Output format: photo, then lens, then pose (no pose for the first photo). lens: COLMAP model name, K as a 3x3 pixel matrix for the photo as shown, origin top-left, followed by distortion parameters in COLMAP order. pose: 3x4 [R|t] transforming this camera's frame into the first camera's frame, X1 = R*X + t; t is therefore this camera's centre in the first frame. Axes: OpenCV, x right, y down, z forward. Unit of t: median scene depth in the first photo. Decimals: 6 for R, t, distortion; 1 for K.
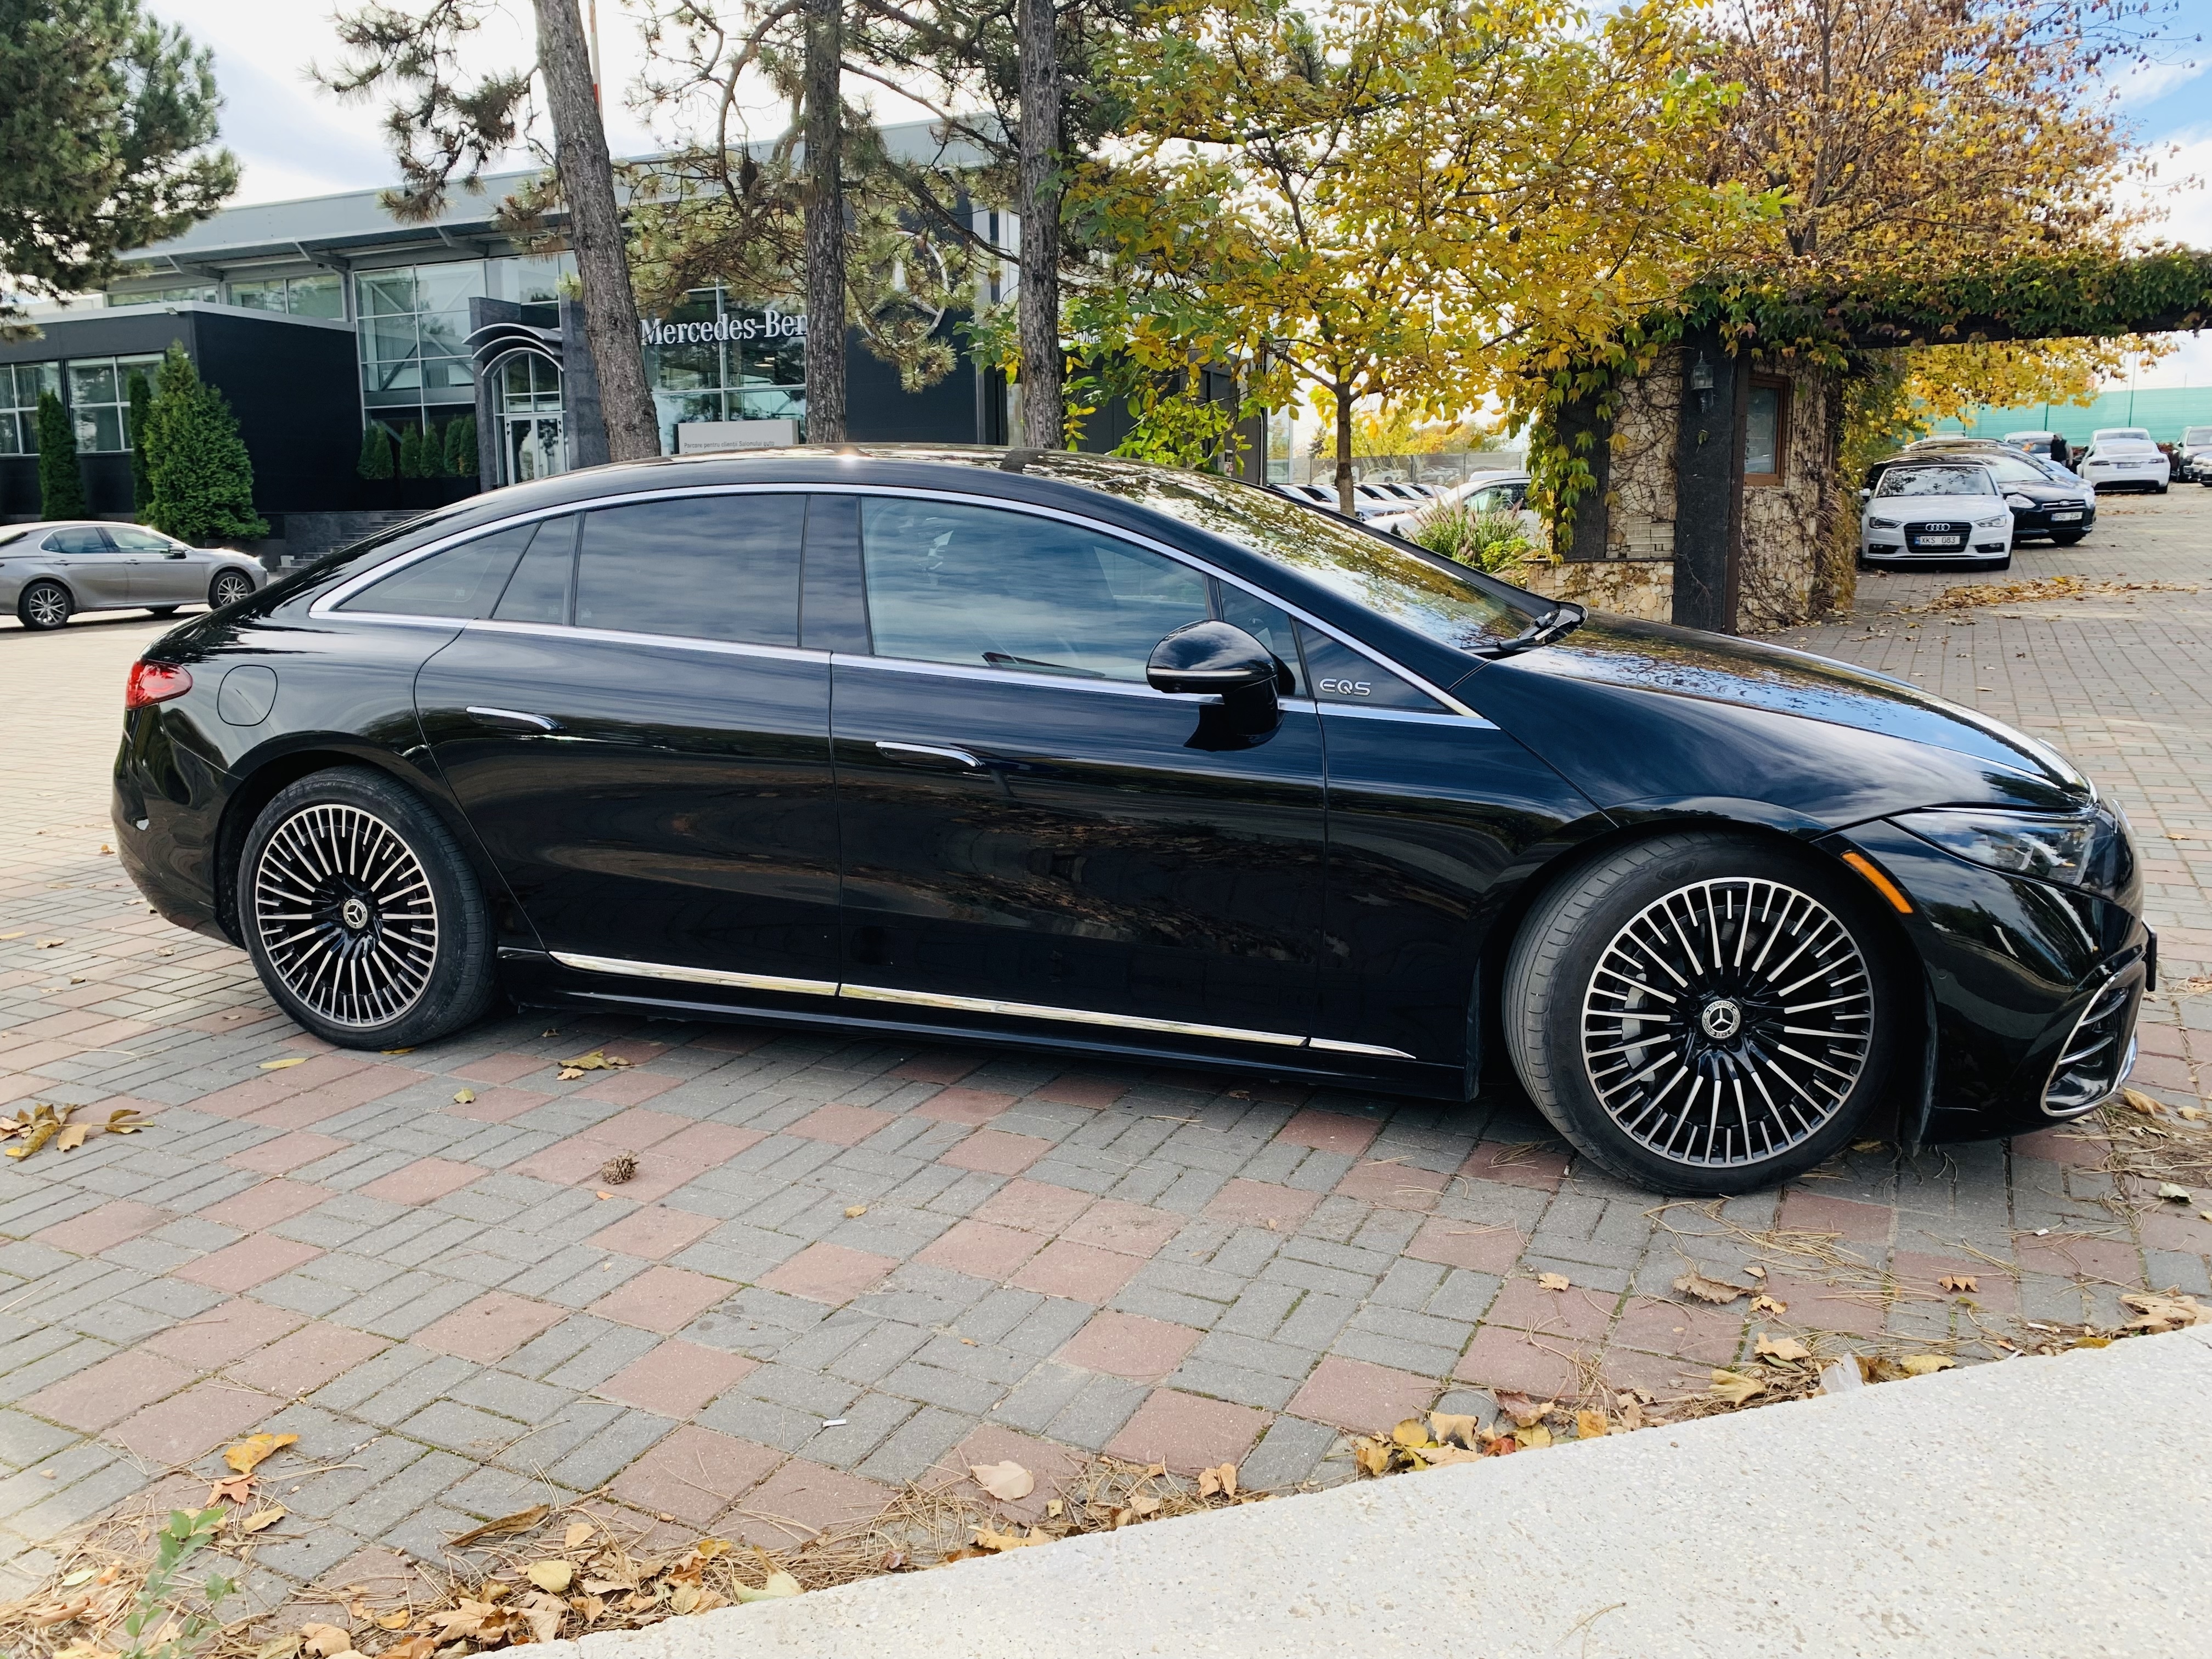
lens RADIAL K [[1634.1, 0, 1116.2], [0, 1634.1, 837.1], [0, 0, 1]] dist [0.001994, -0.010097]
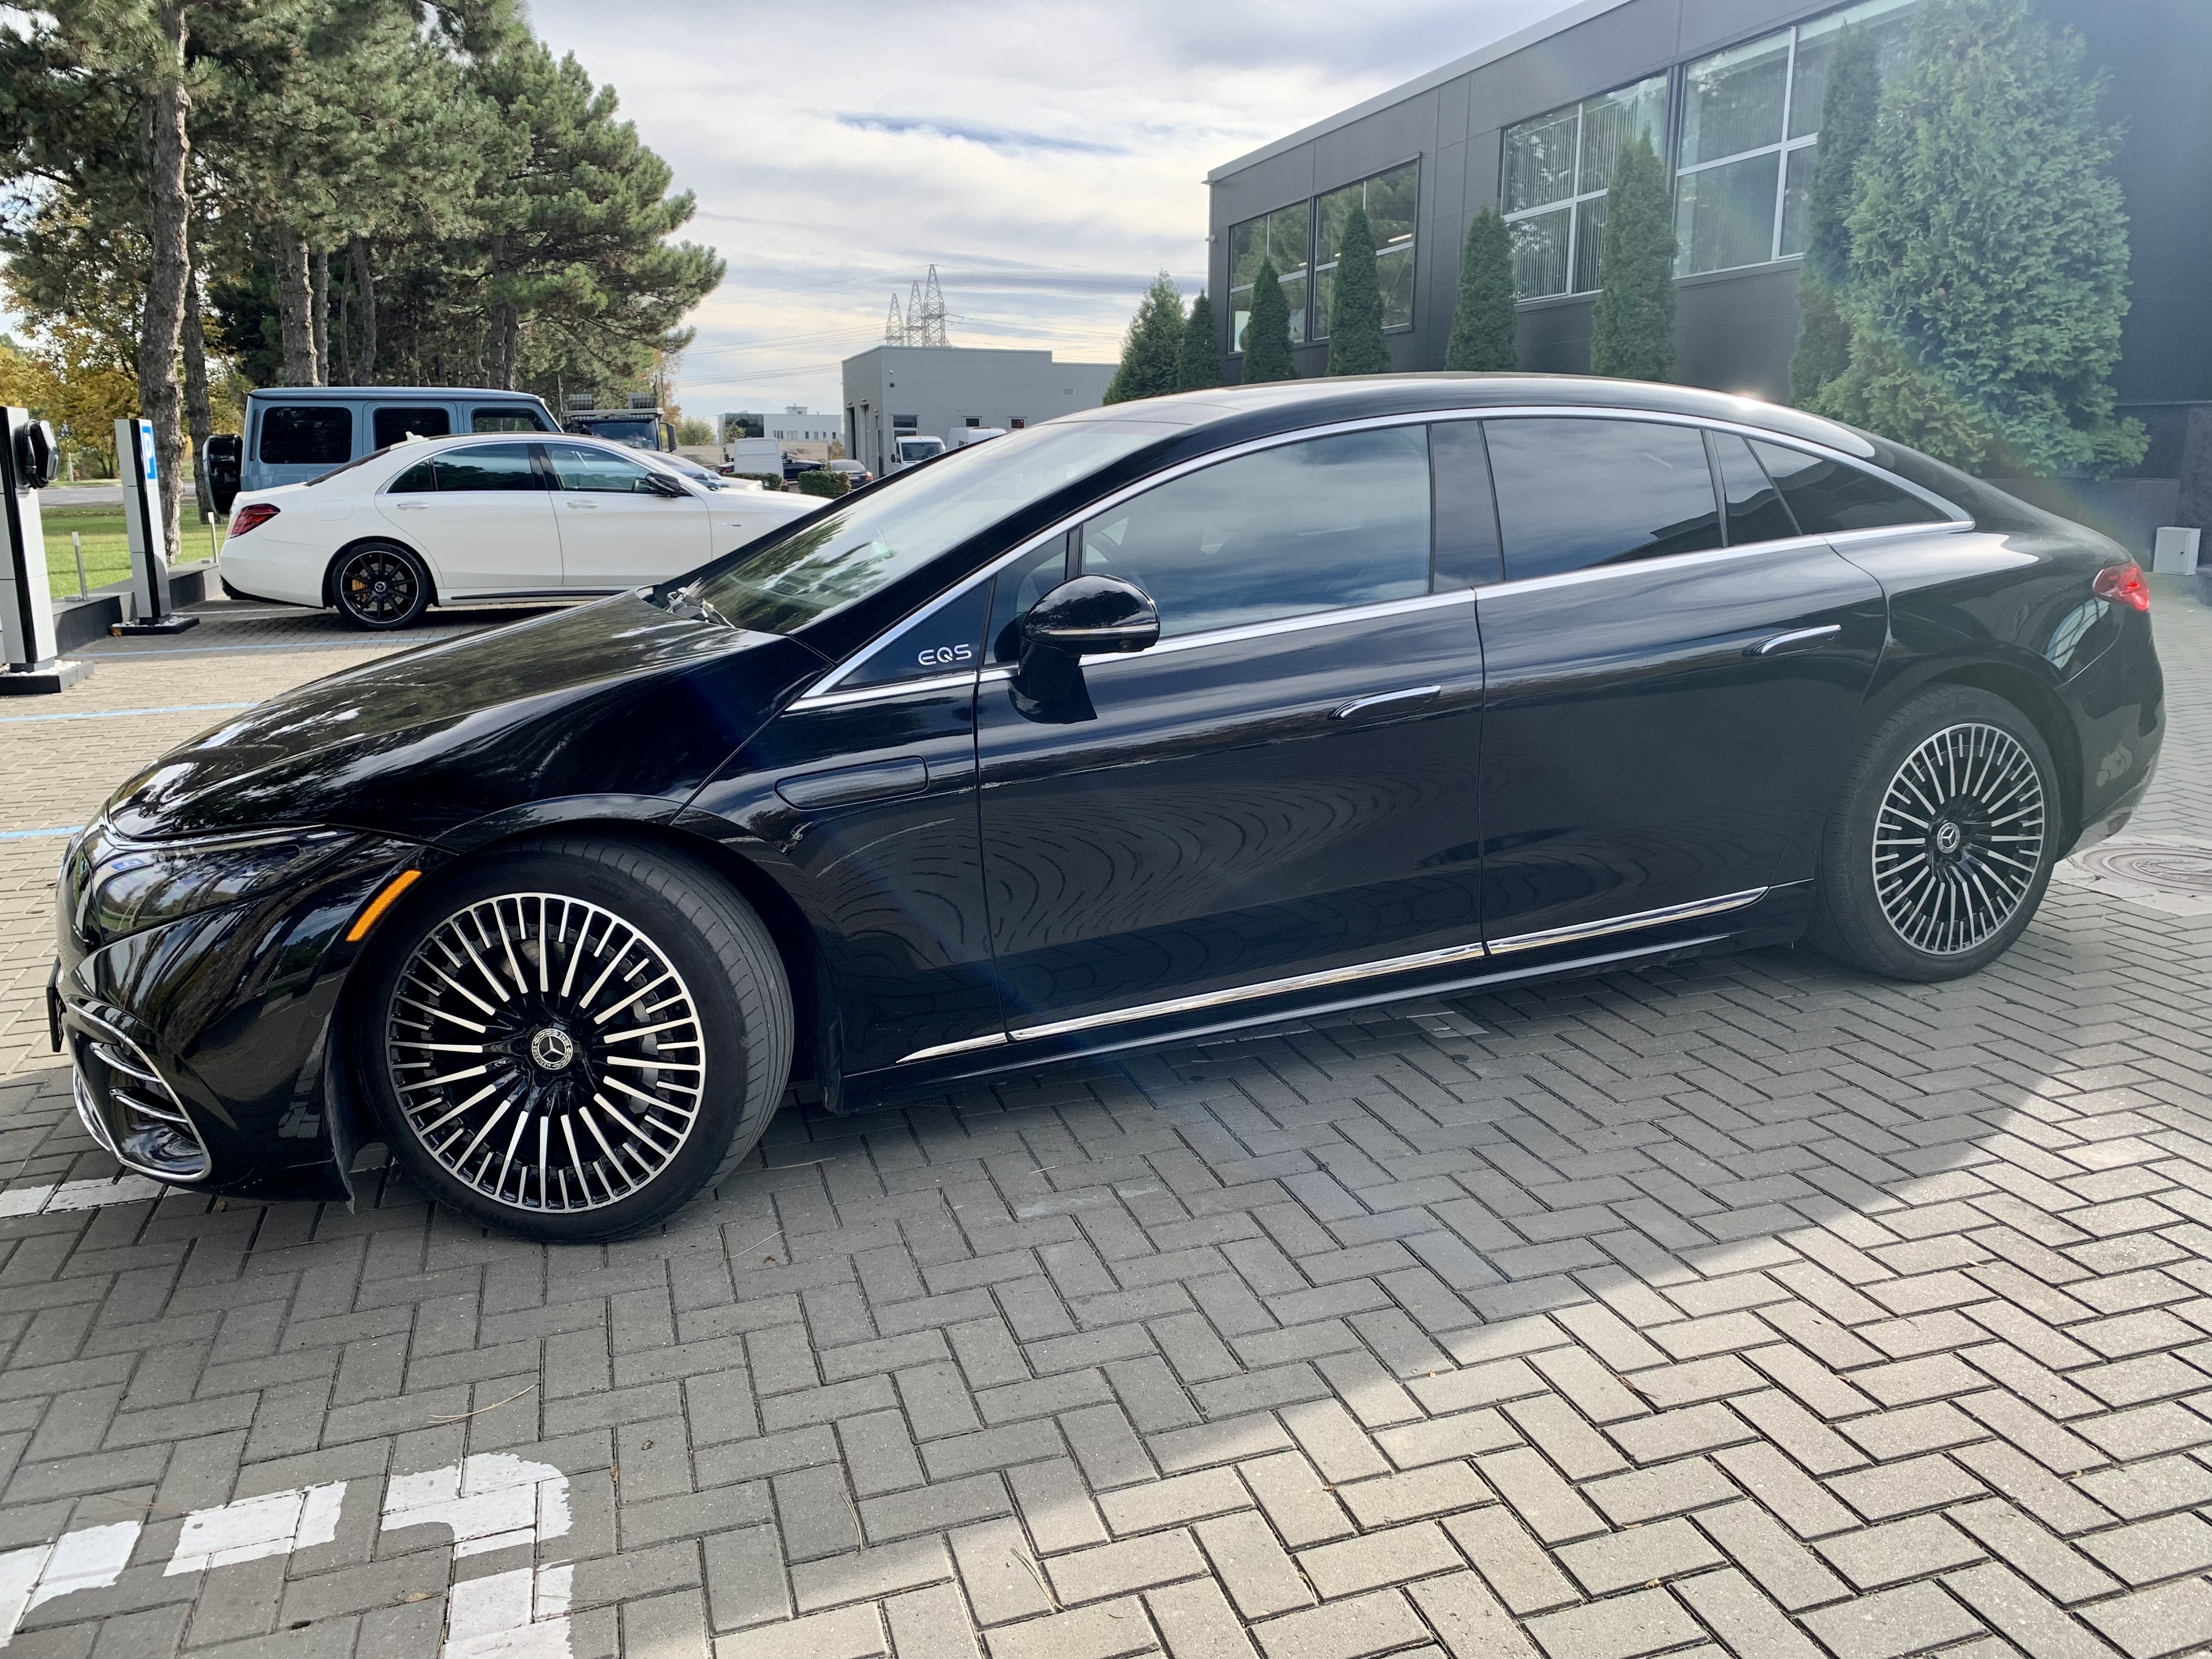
lens RADIAL K [[1634.1, 0, 1164.5], [0, 1634.1, 848.7], [0, 0, 1]] dist [0.001994, -0.010097]
pose [[0.674513, 0.178421, -0.716378, -0.403031], [-0.139585, 0.983676, 0.113567, -0.118518], [0.724947, 0.023393, 0.688408, 0.627223]]
